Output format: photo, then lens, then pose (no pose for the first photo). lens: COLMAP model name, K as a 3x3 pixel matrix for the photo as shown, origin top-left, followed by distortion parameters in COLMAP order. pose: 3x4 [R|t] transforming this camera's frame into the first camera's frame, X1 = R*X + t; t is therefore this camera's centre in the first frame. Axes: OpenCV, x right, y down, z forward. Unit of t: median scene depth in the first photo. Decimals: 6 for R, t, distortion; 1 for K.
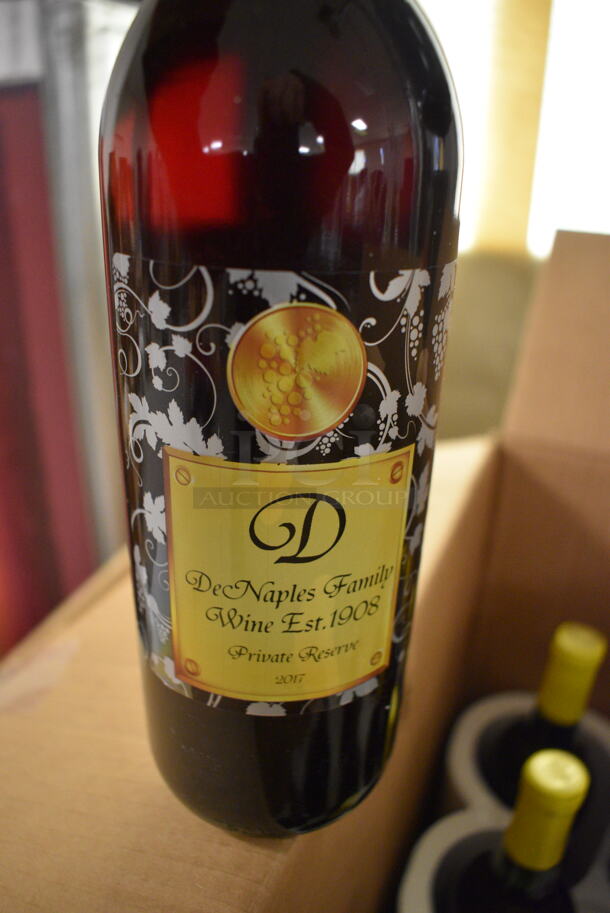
lens RADIAL K [[660.6, 0, 304.9], [0, 660.6, 513.1], [0, 0, 1]] dist [-0.075152, -0.010838]
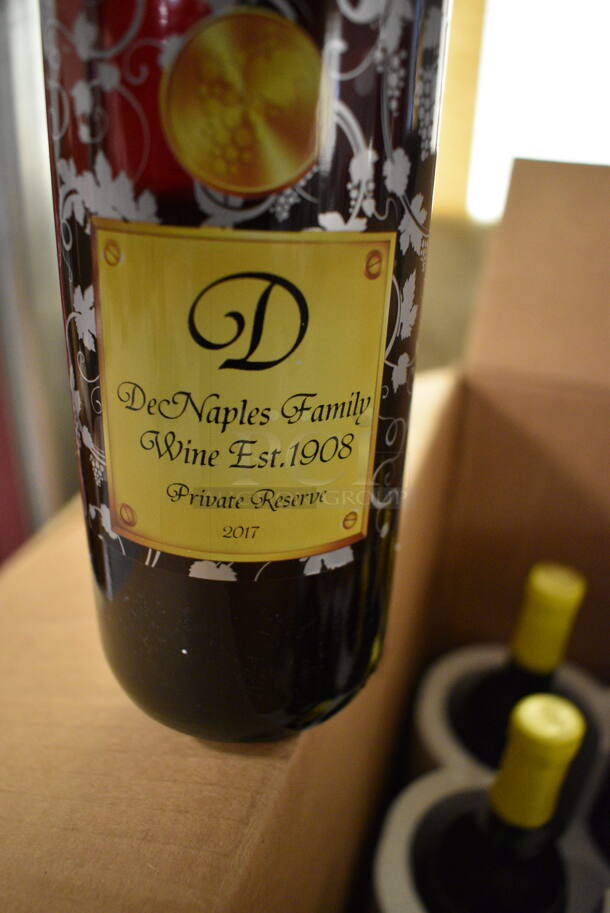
lens RADIAL K [[660.6, 0, 302.2], [0, 660.6, 503.8], [0, 0, 1]] dist [-0.075152, -0.010838]
pose [[0.998824, 0.035824, -0.032667, 0.084486], [-0.036465, 0.999149, -0.019260, 0.243831], [0.031949, 0.020429, 0.999281, 0.191074]]
